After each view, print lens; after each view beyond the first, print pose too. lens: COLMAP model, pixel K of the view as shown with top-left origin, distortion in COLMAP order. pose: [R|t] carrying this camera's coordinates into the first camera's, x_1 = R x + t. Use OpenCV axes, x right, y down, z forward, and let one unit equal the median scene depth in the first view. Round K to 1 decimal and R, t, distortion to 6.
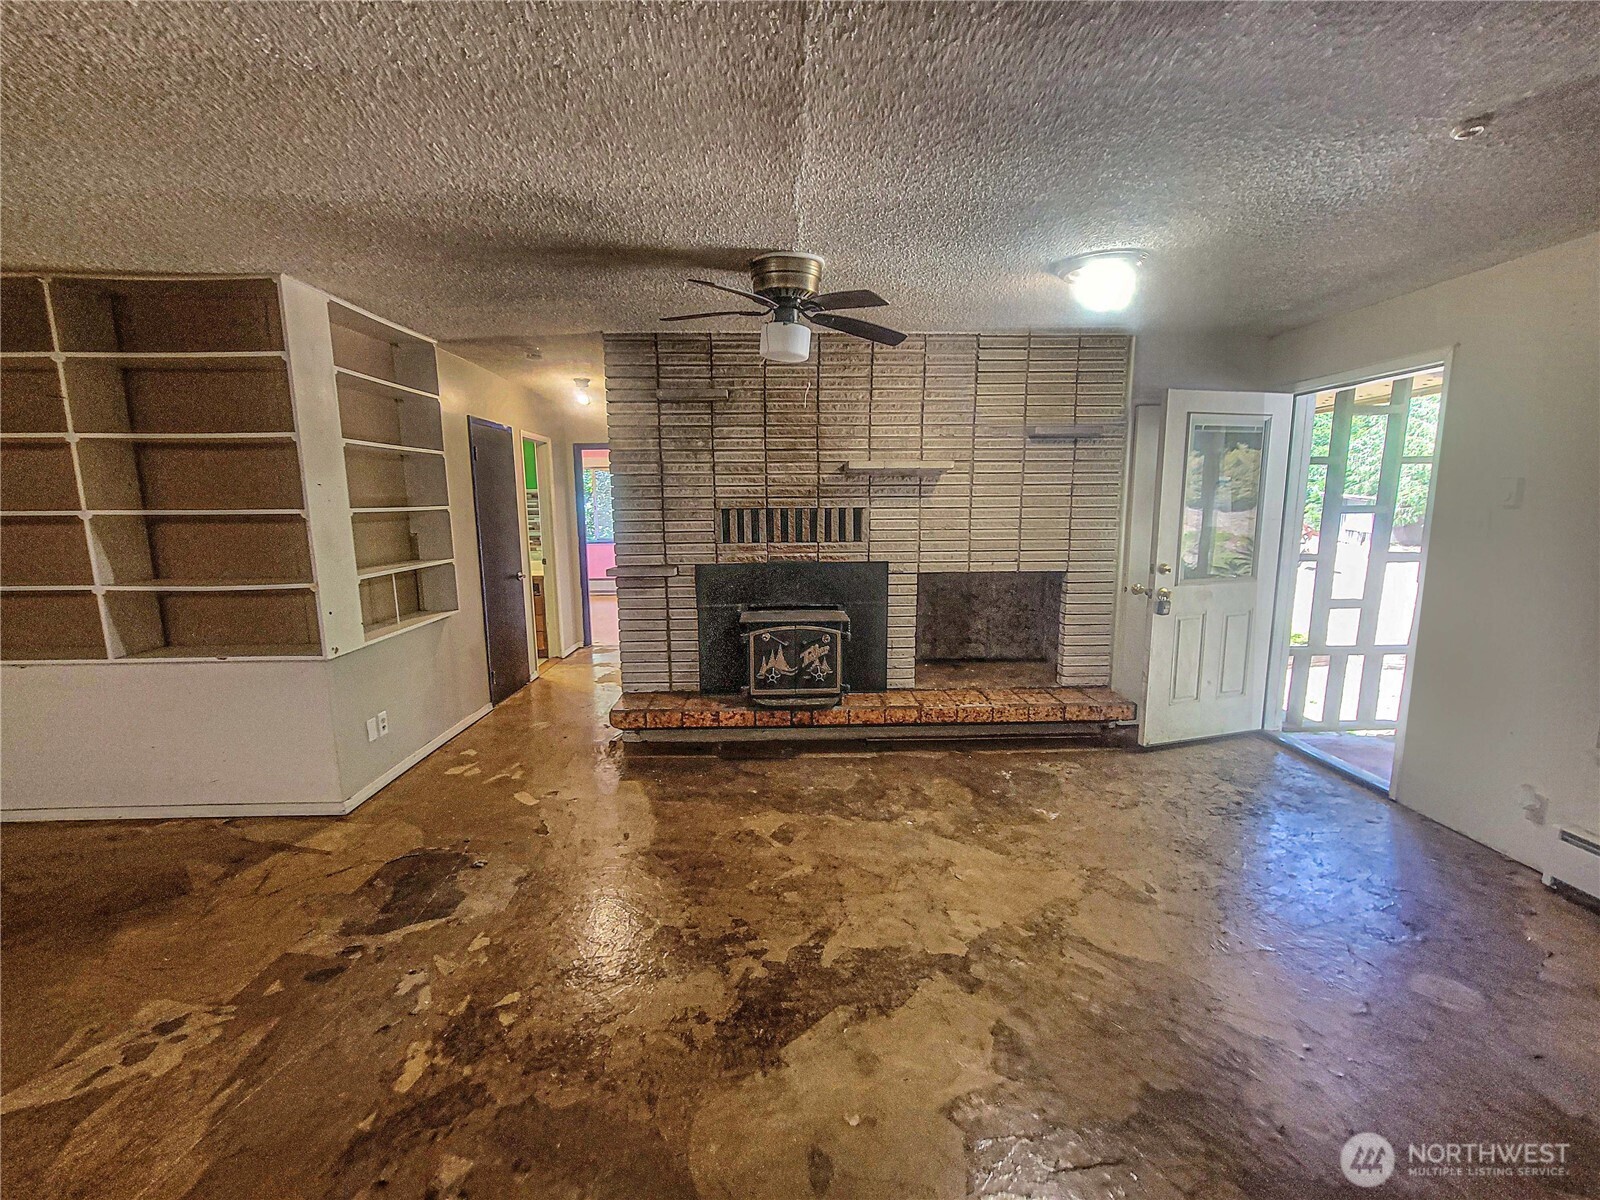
lens RADIAL K [[679.3, 0, 801.4], [0, 679.3, 604.3], [0, 0, 1]] dist [-0.005741, -0.000177]
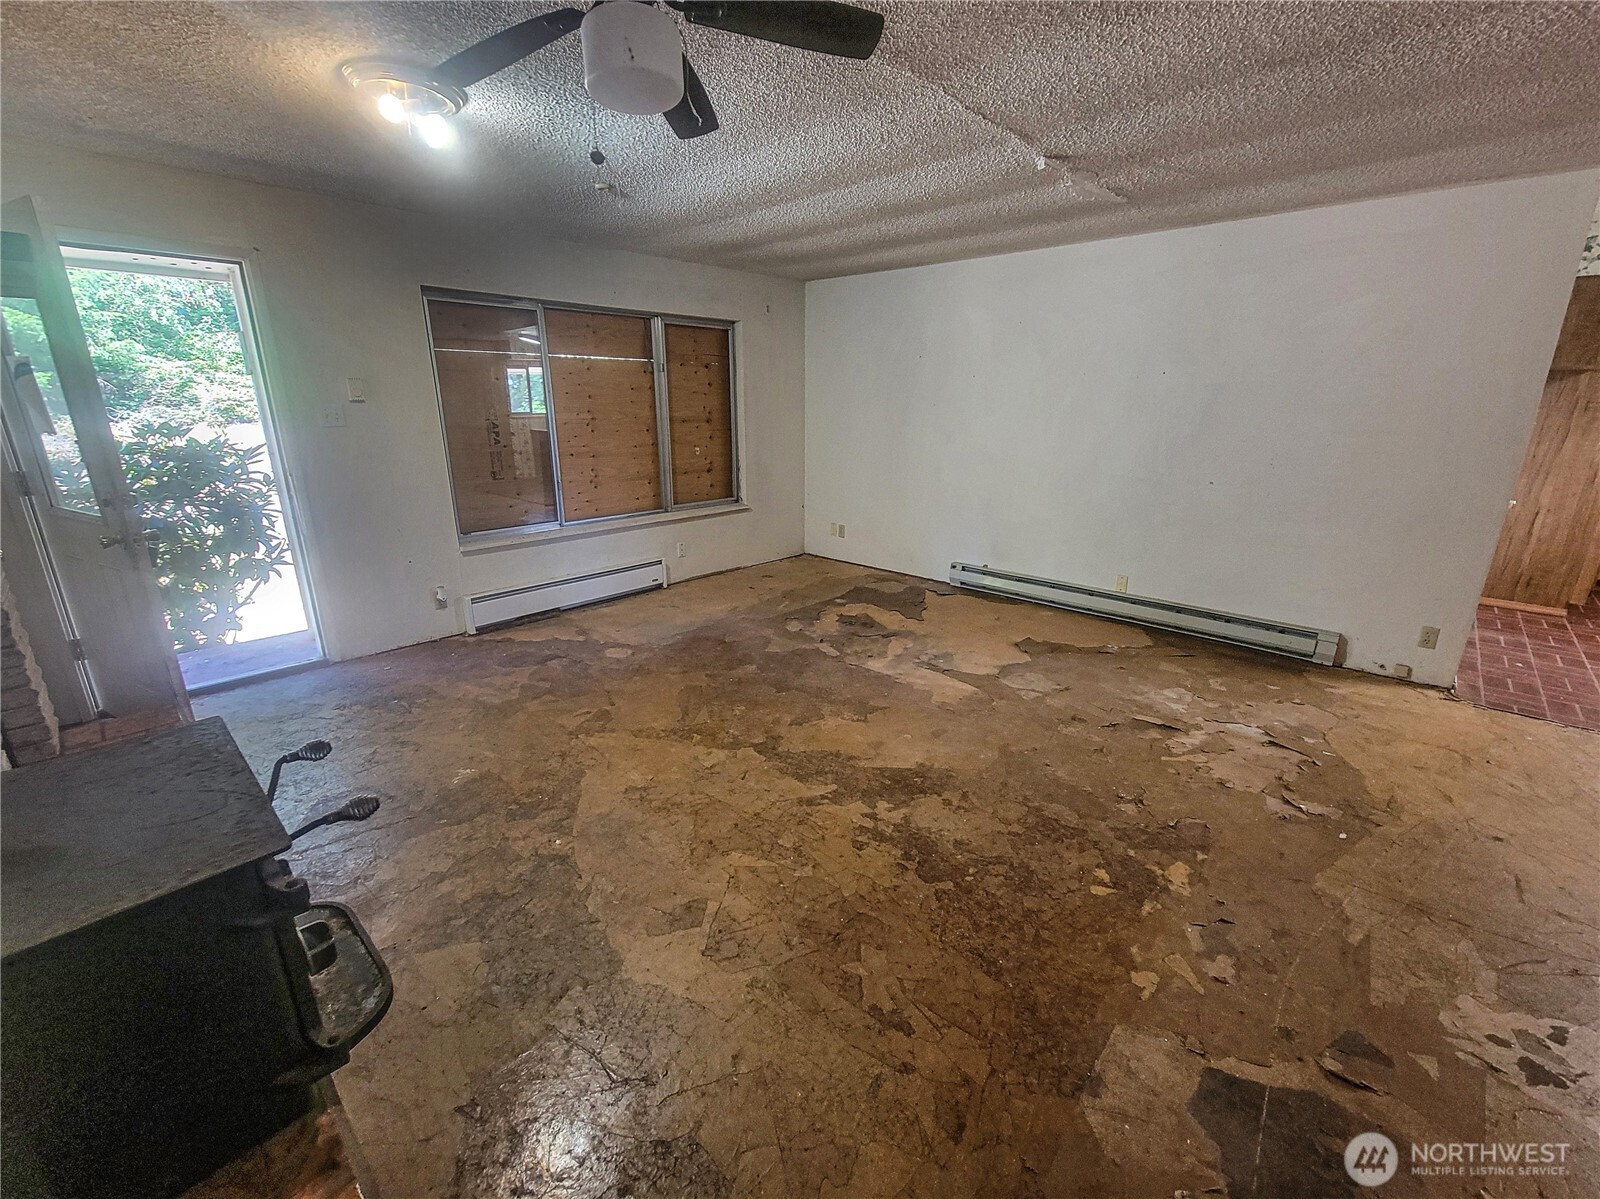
lens RADIAL K [[679.3, 0, 801.0], [0, 679.3, 603.7], [0, 0, 1]] dist [-0.005741, -0.000177]
pose [[-0.720676, -0.189762, 0.666795, -0.646241], [0.111914, 0.917351, 0.382025, -0.226382], [-0.684179, 0.349940, -0.639876, 1.658023]]
